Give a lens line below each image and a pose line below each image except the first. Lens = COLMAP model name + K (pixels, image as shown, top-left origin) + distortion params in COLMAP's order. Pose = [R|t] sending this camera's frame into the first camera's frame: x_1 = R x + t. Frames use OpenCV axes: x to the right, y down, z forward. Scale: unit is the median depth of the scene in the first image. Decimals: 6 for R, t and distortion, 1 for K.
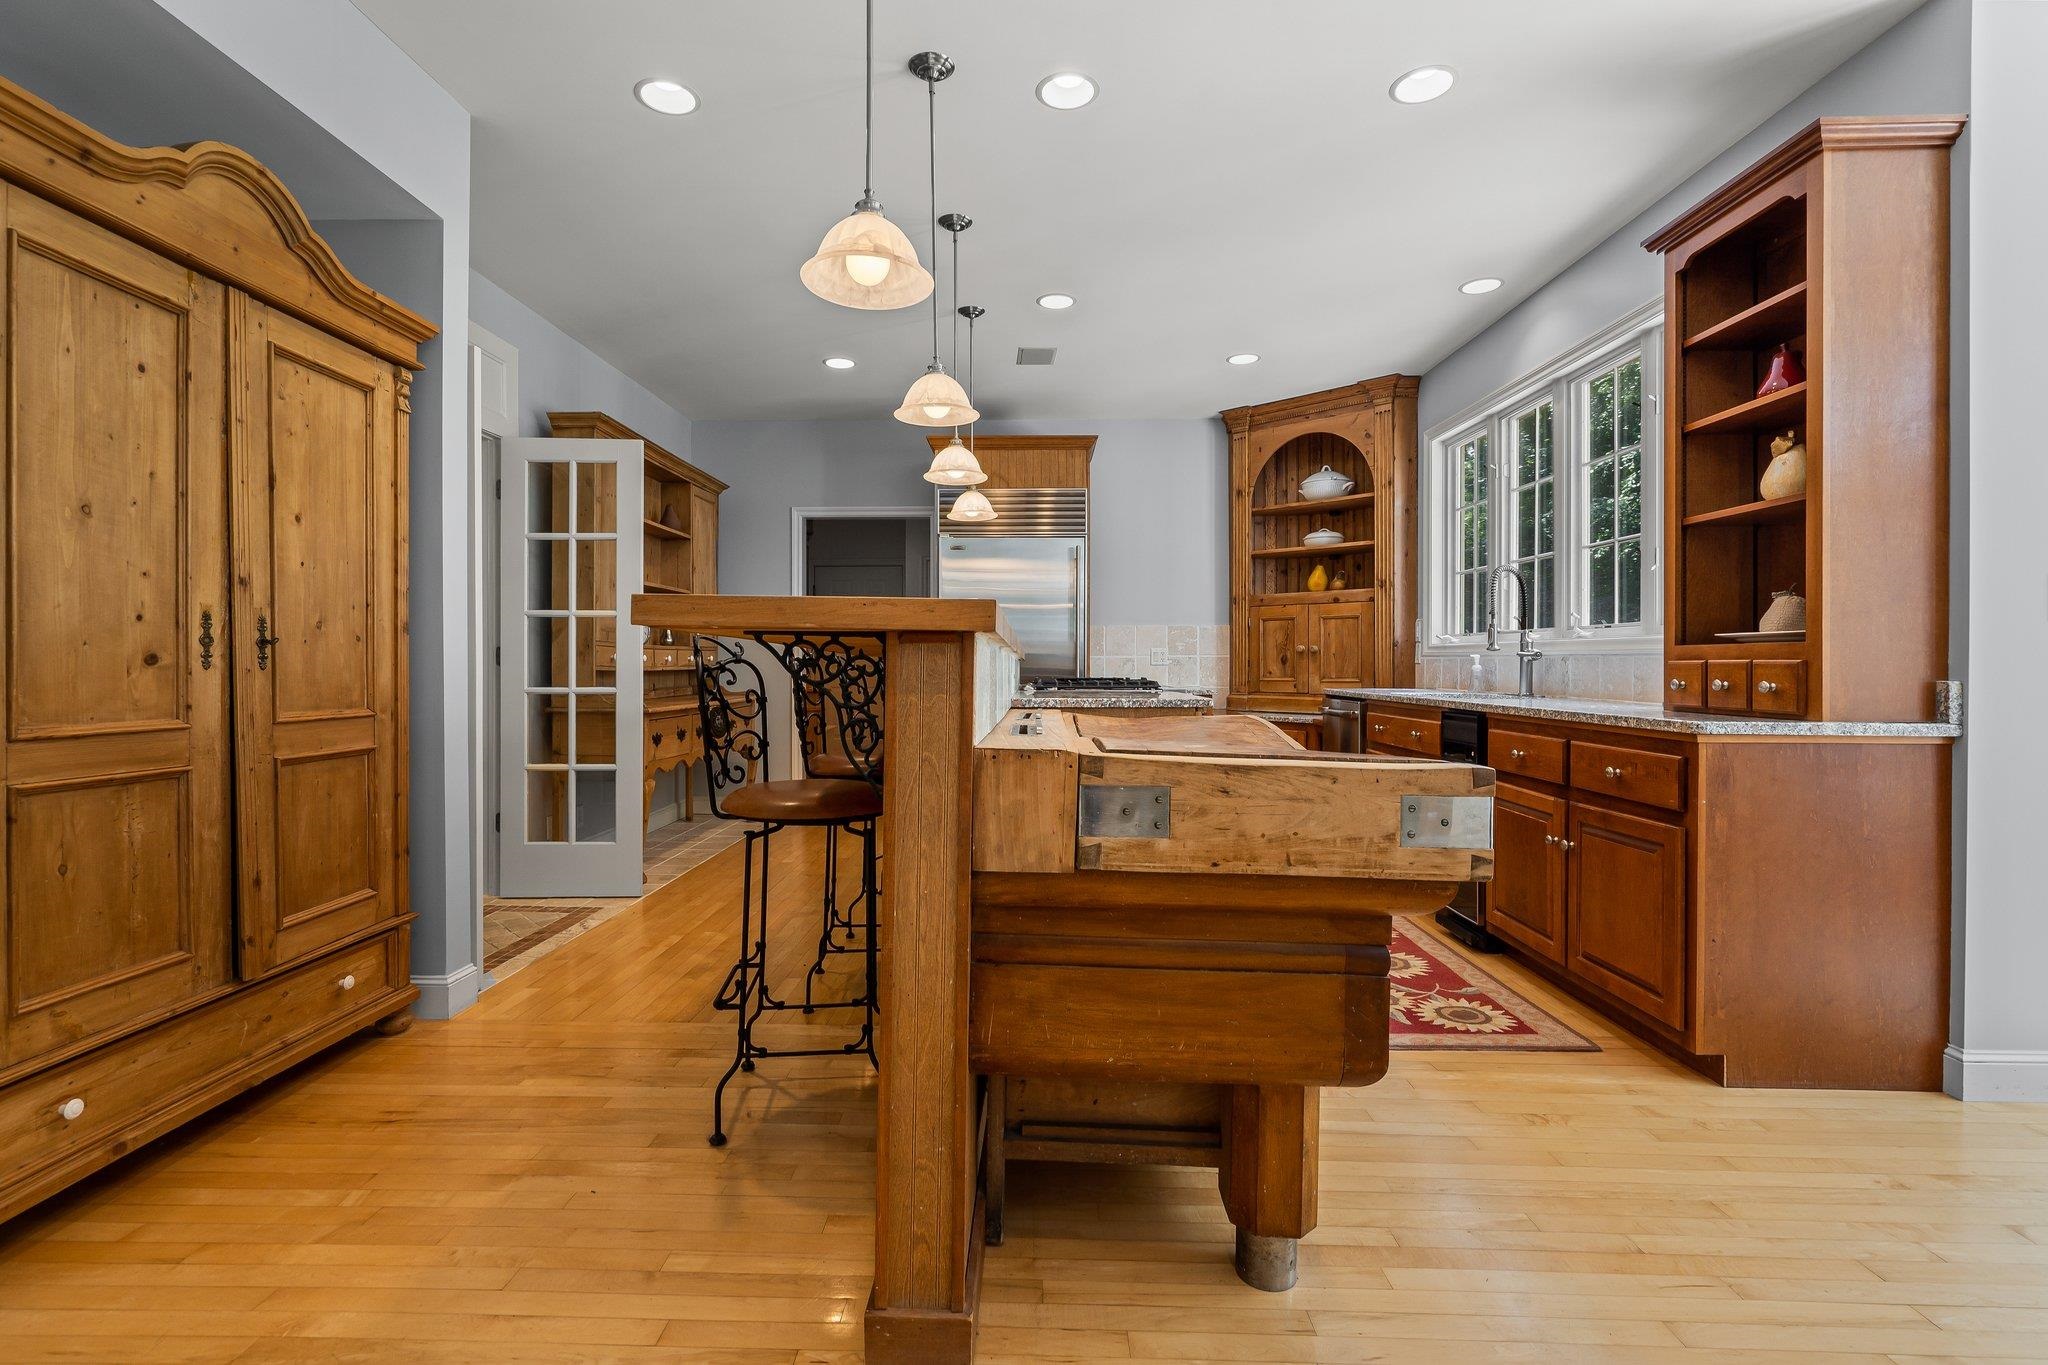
lens RADIAL K [[946.0, 0, 1011.6], [0, 946.0, 666.9], [0, 0, 1]] dist [0.001614, 0.001197]
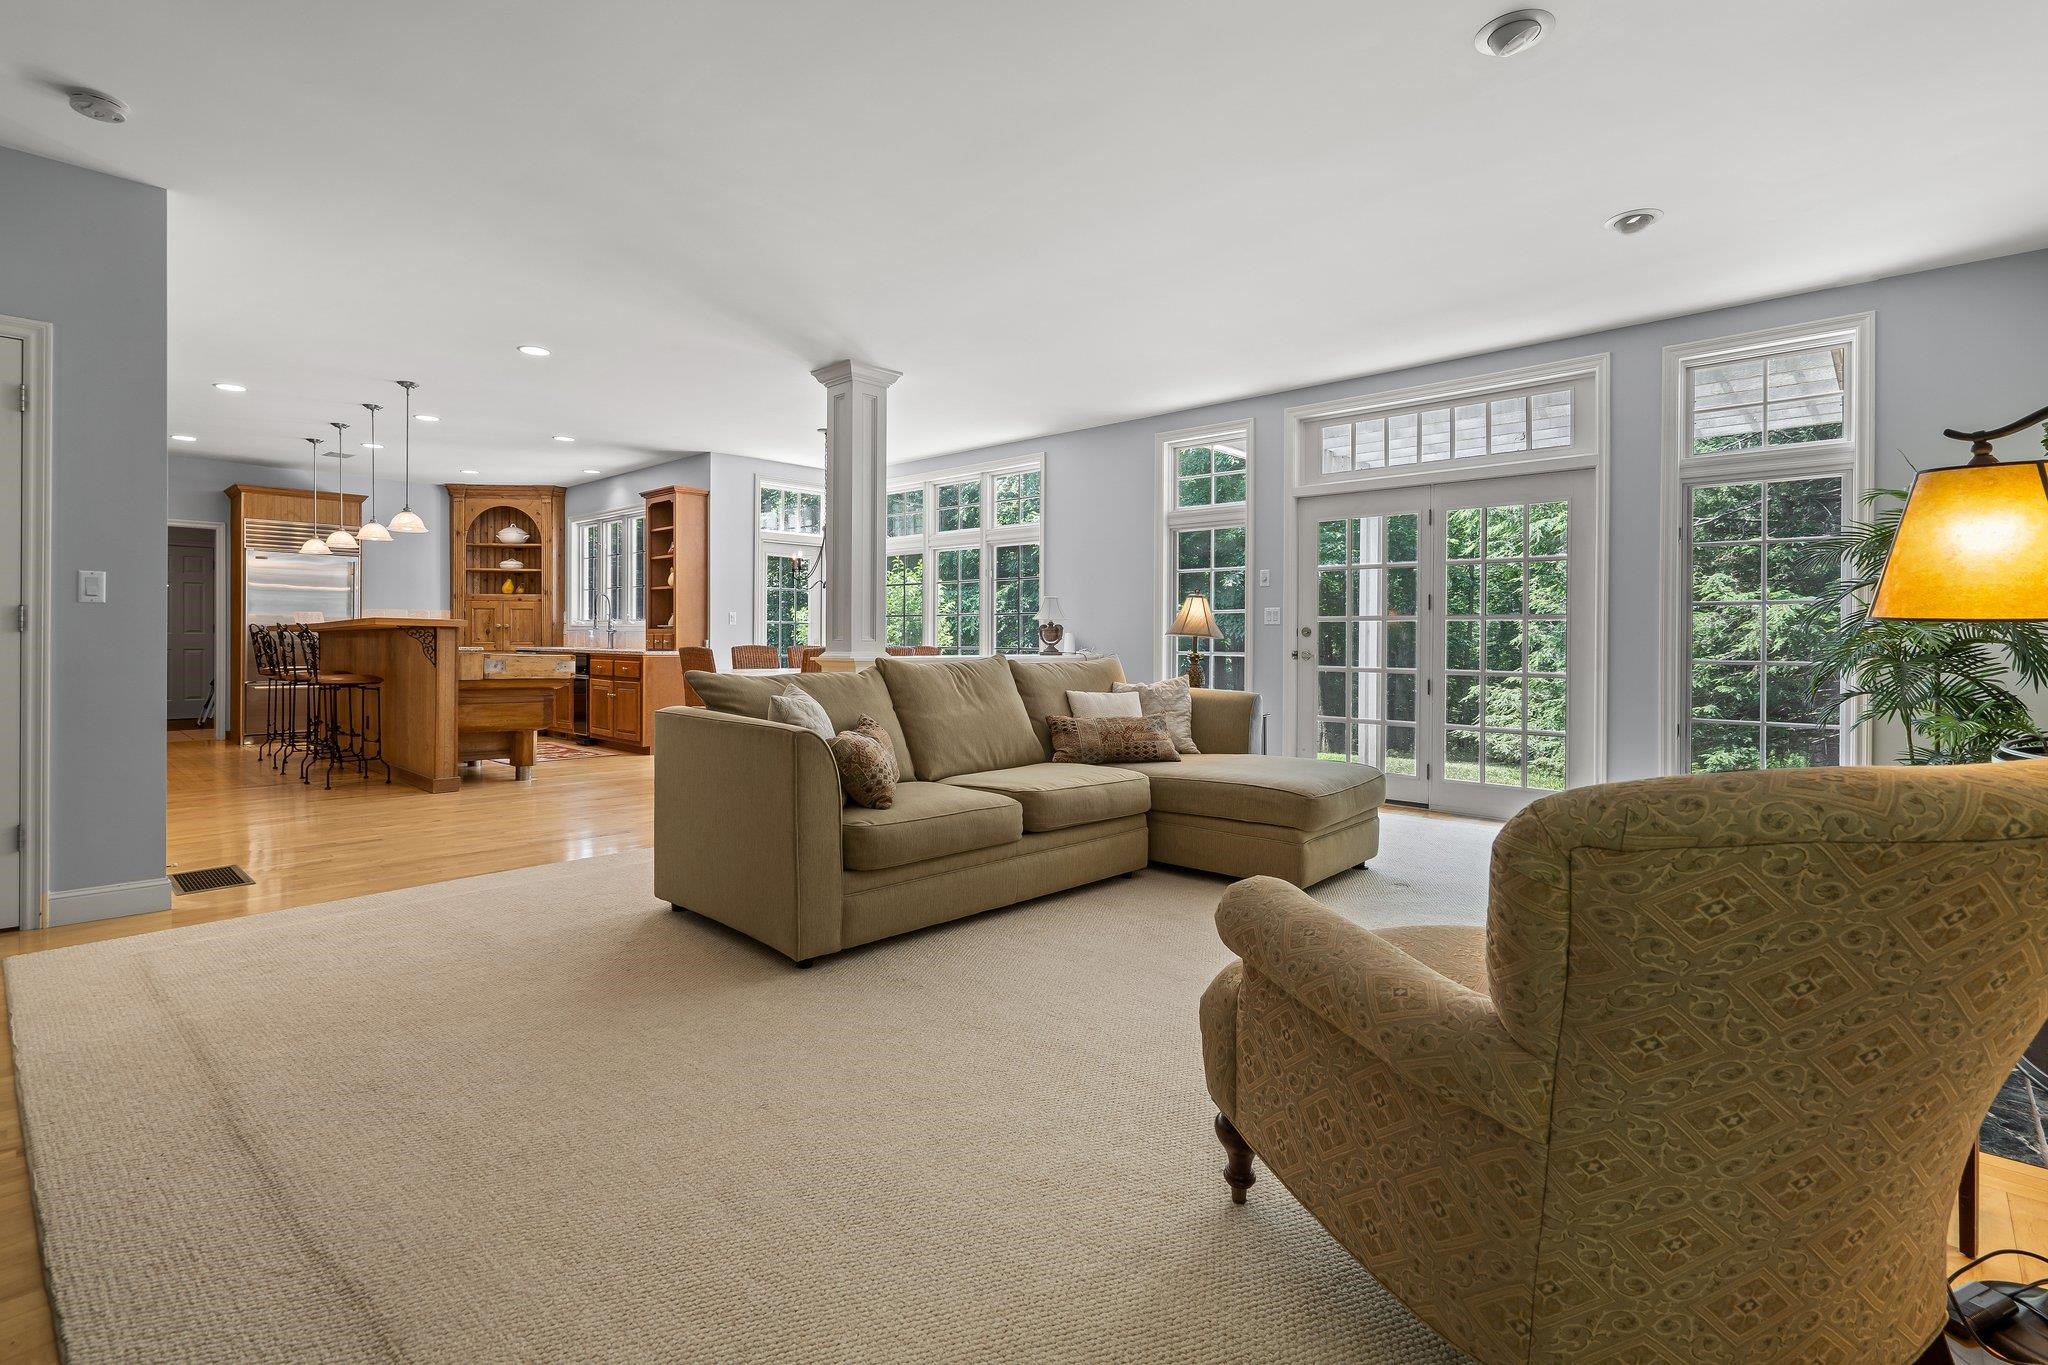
lens RADIAL K [[953.9, 0, 1008.7], [0, 953.9, 642.2], [0, 0, 1]] dist [0.002993, 0.000494]
pose [[0.671850, -0.000692, 0.740686, -0.837963], [-0.002292, 0.999993, 0.003013, 0.008680], [-0.740683, -0.003722, 0.671844, -2.026641]]
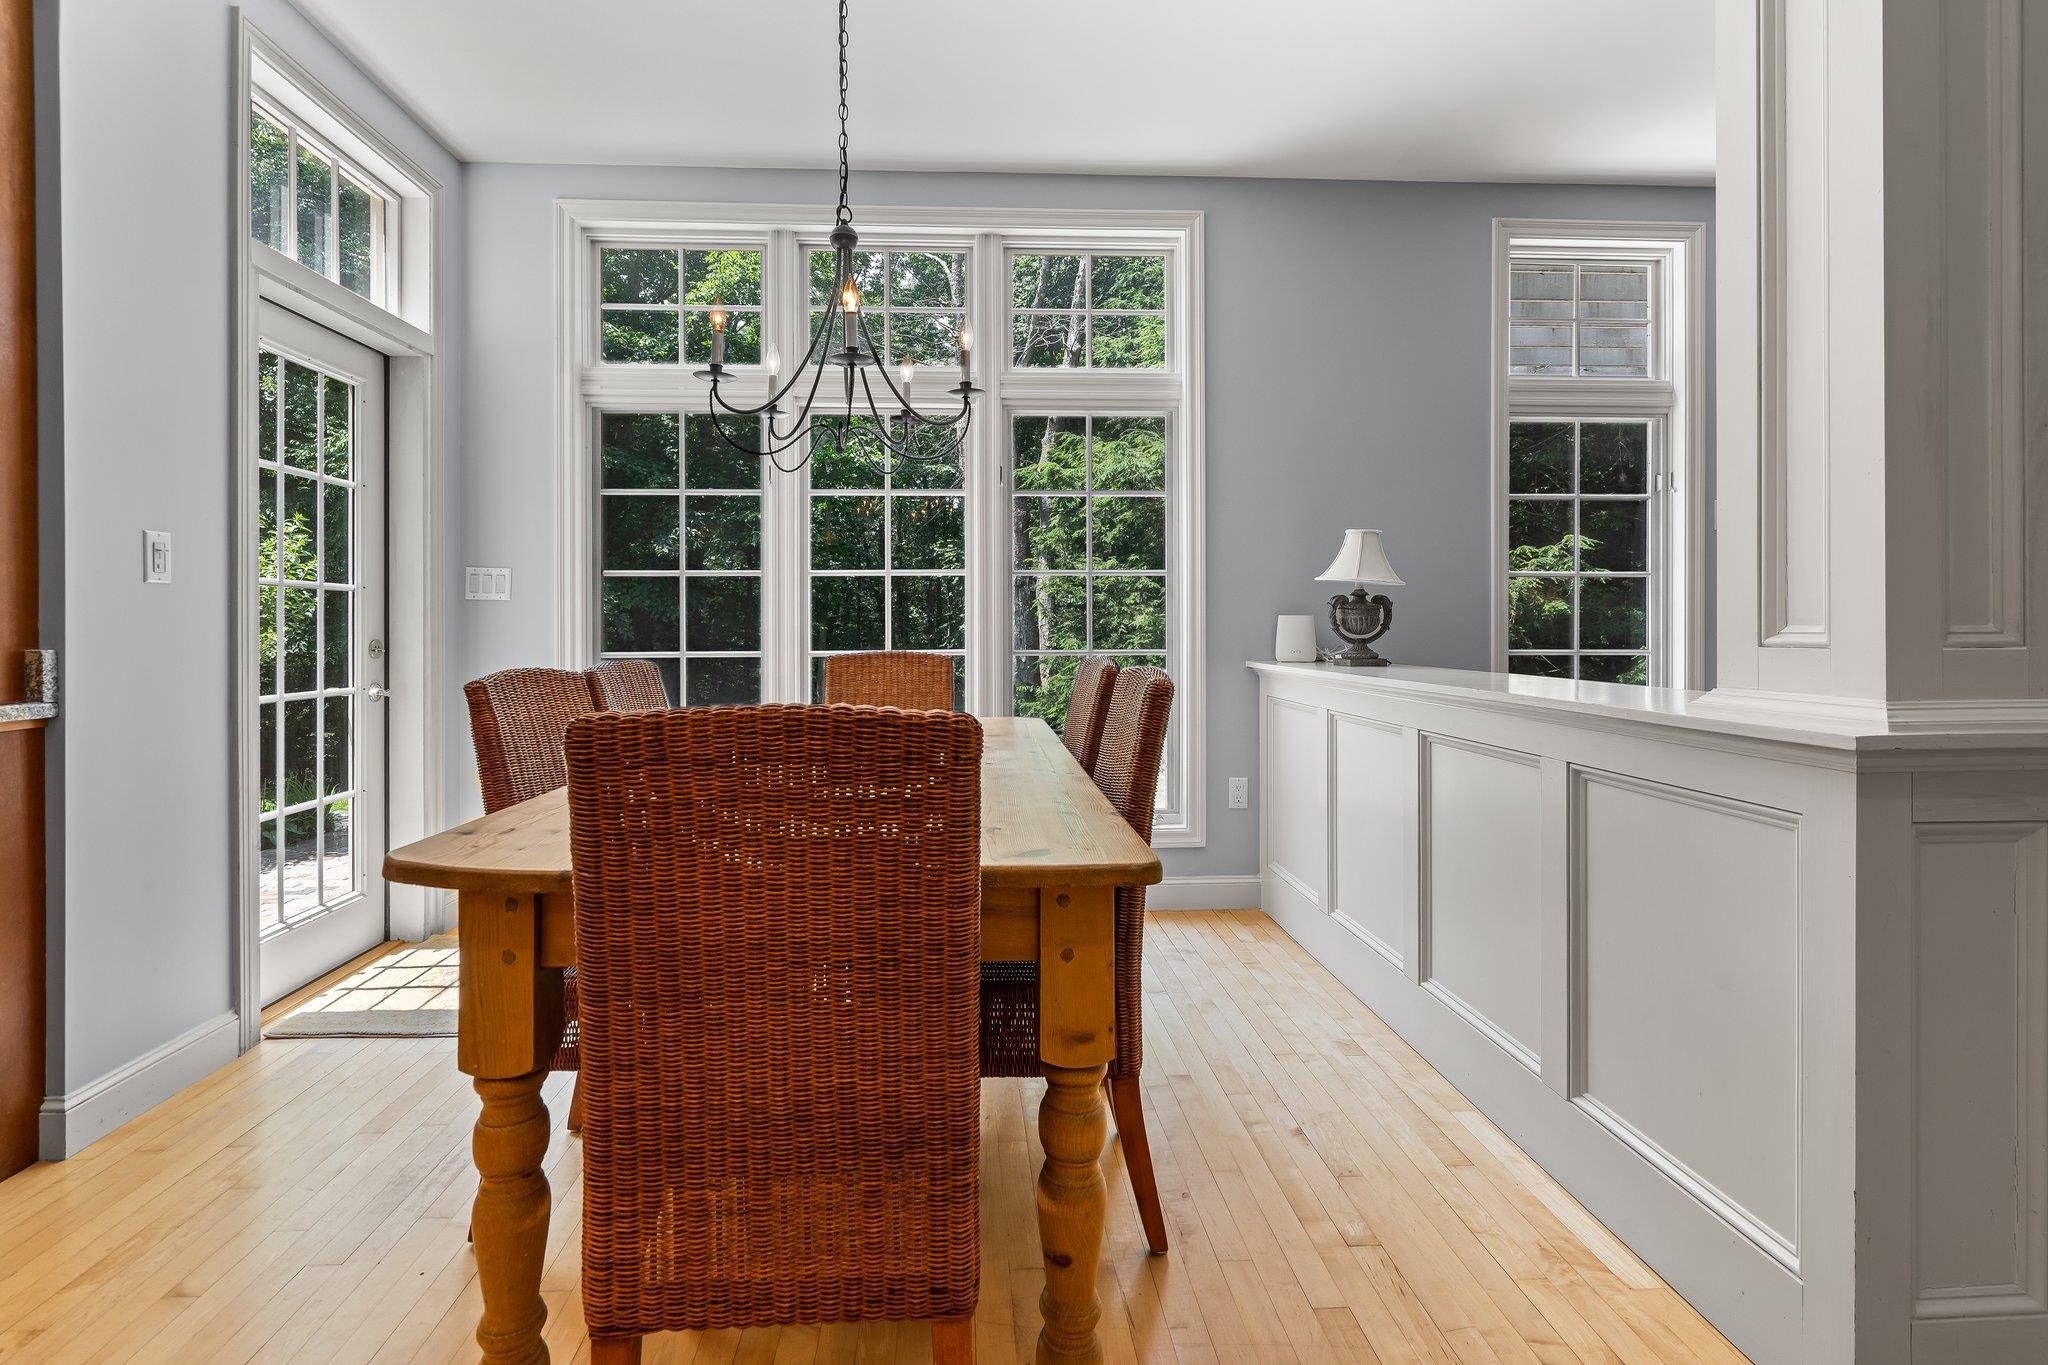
lens RADIAL K [[952.6, 0, 1002.8], [0, 952.6, 631.6], [0, 0, 1]] dist [-0.000250, 0.000108]
pose [[-0.075106, -0.005957, 0.997158, 0.099974], [0.006520, 0.999958, 0.006465, -0.000421], [-0.997154, 0.006987, -0.075064, 0.207672]]
